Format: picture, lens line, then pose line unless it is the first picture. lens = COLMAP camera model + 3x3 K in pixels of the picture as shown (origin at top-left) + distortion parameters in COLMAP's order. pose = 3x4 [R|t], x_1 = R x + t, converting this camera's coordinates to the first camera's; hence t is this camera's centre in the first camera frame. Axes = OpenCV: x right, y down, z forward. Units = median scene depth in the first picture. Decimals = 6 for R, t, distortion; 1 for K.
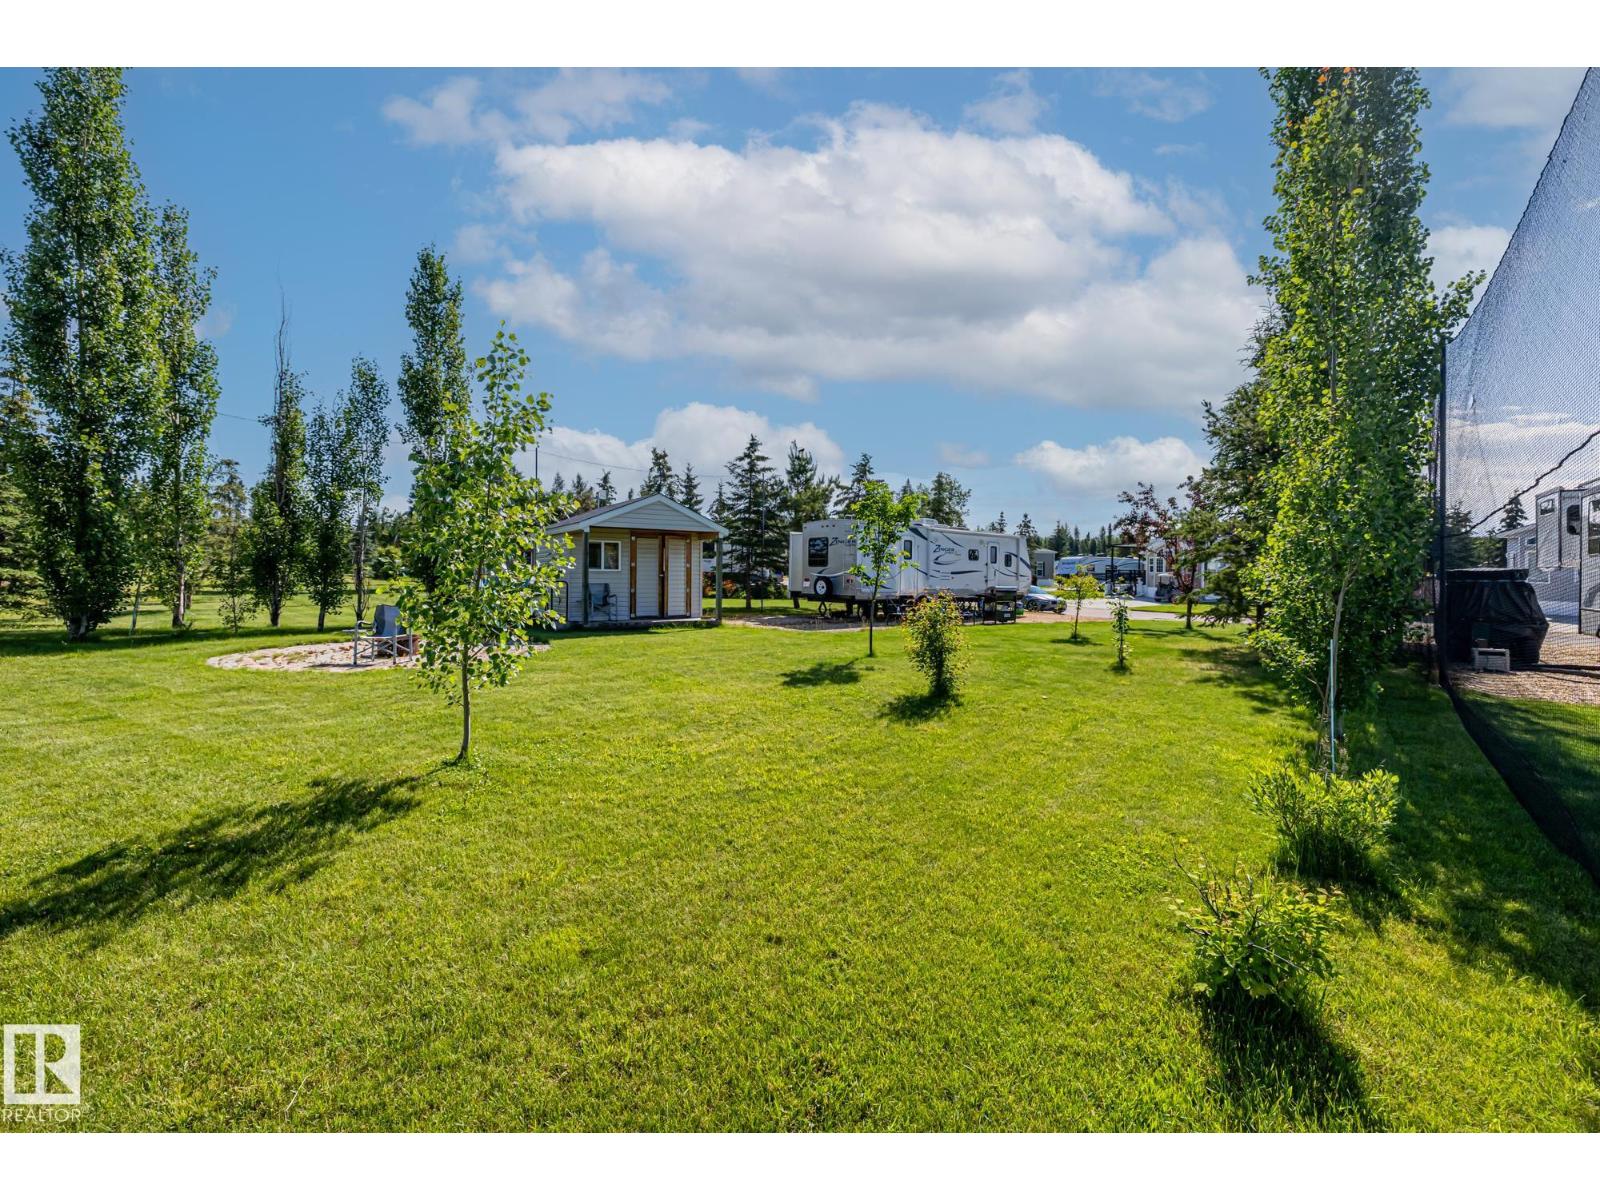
lens RADIAL K [[637.5, 0, 798.0], [0, 637.5, 571.8], [0, 0, 1]] dist [0.000337, 0.000013]
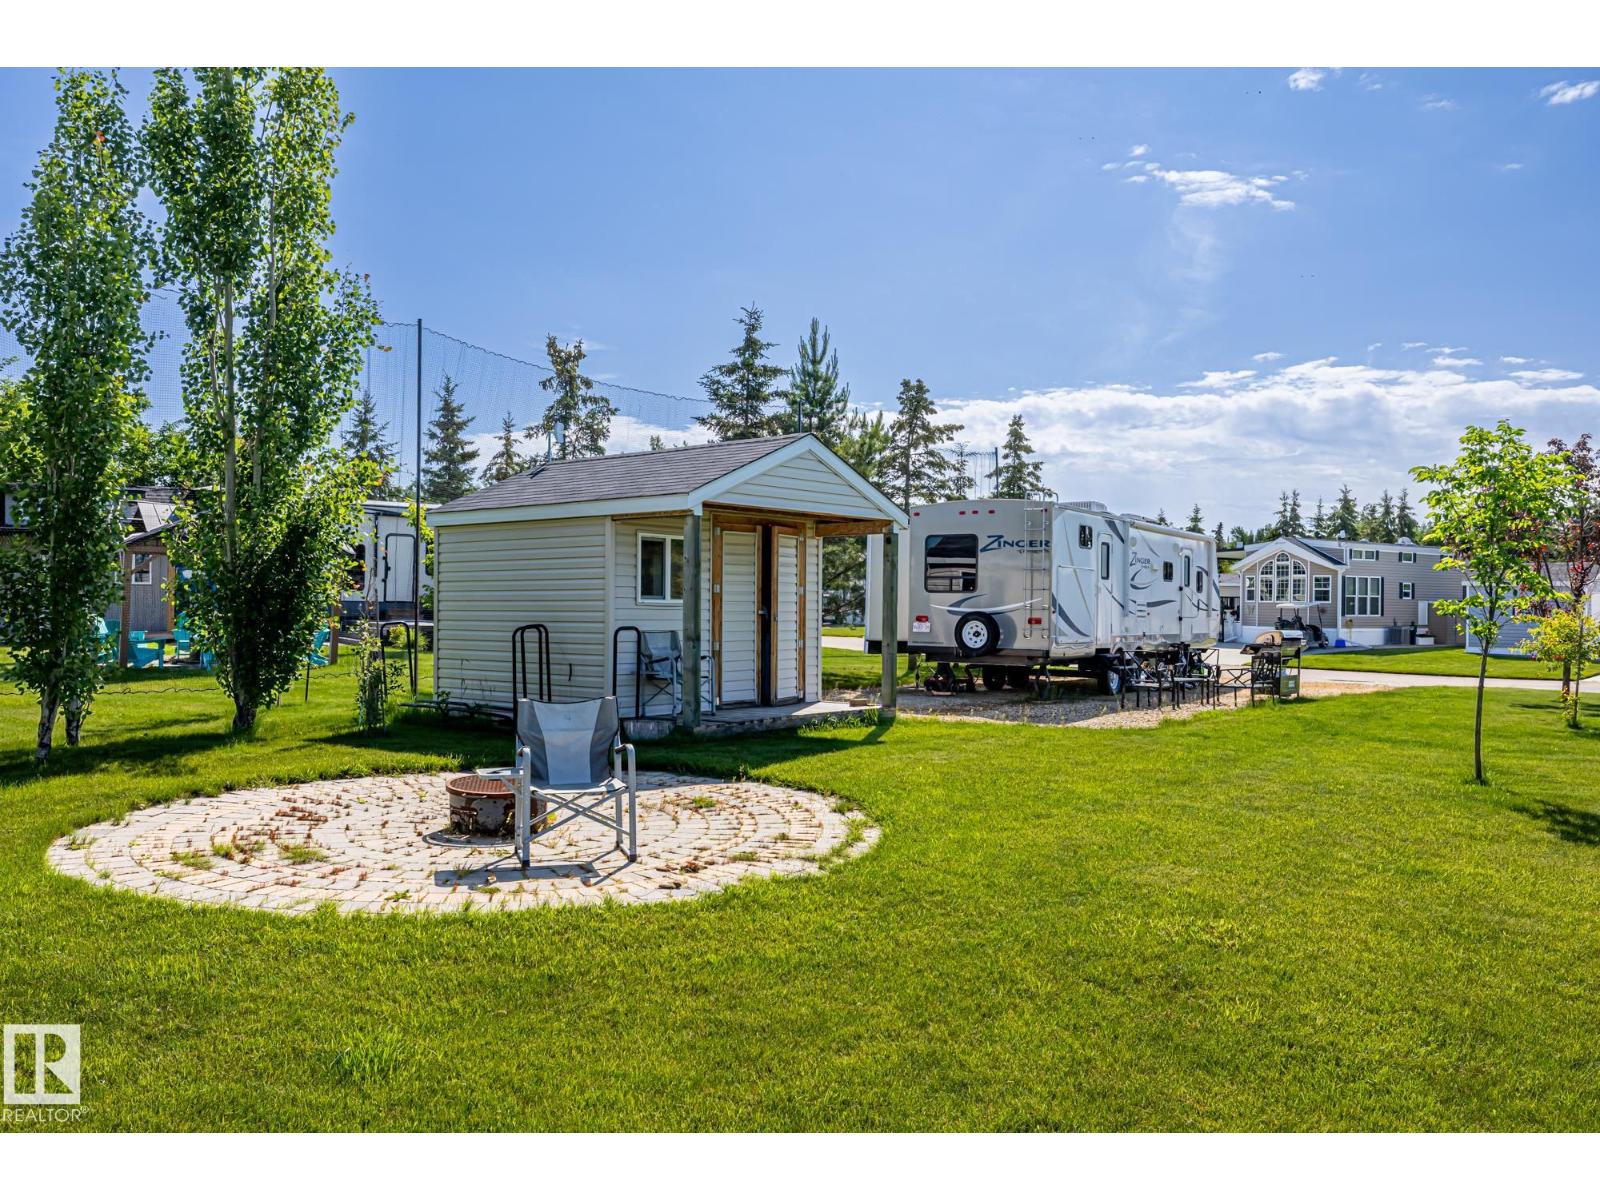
lens RADIAL K [[1163.5, 0, 798.3], [0, 1163.5, 602.2], [0, 0, 1]] dist [-0.013089, -0.003997]
pose [[0.967354, 0.001544, 0.253425, -0.270079], [-0.002987, 0.999981, 0.005309, -0.004090], [-0.253412, -0.005892, 0.967340, 0.121772]]
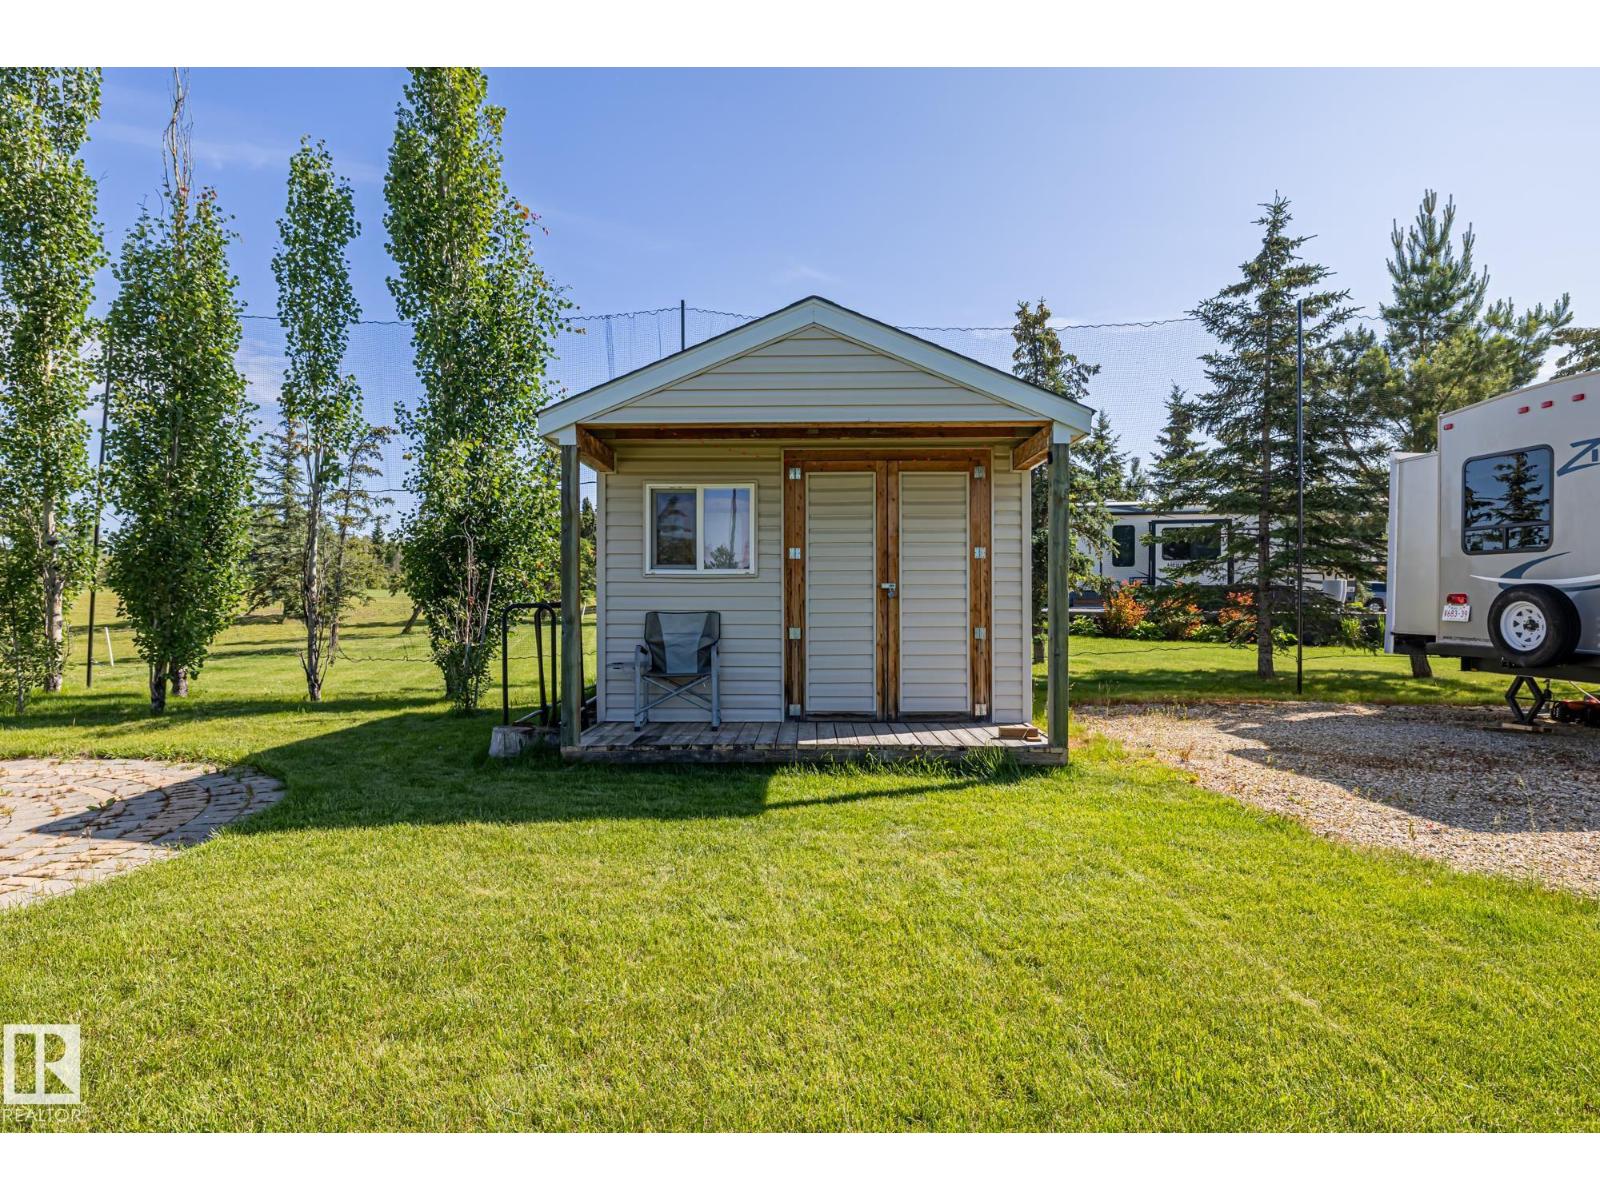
lens RADIAL K [[872.1, 0, 793.1], [0, 872.1, 598.8], [0, 0, 1]] dist [-0.002627, -0.000695]
pose [[0.806984, -0.006425, -0.590539, 0.003103], [0.010851, 0.999933, 0.003949, 0.006680], [0.590474, -0.009594, 0.806999, 0.418433]]
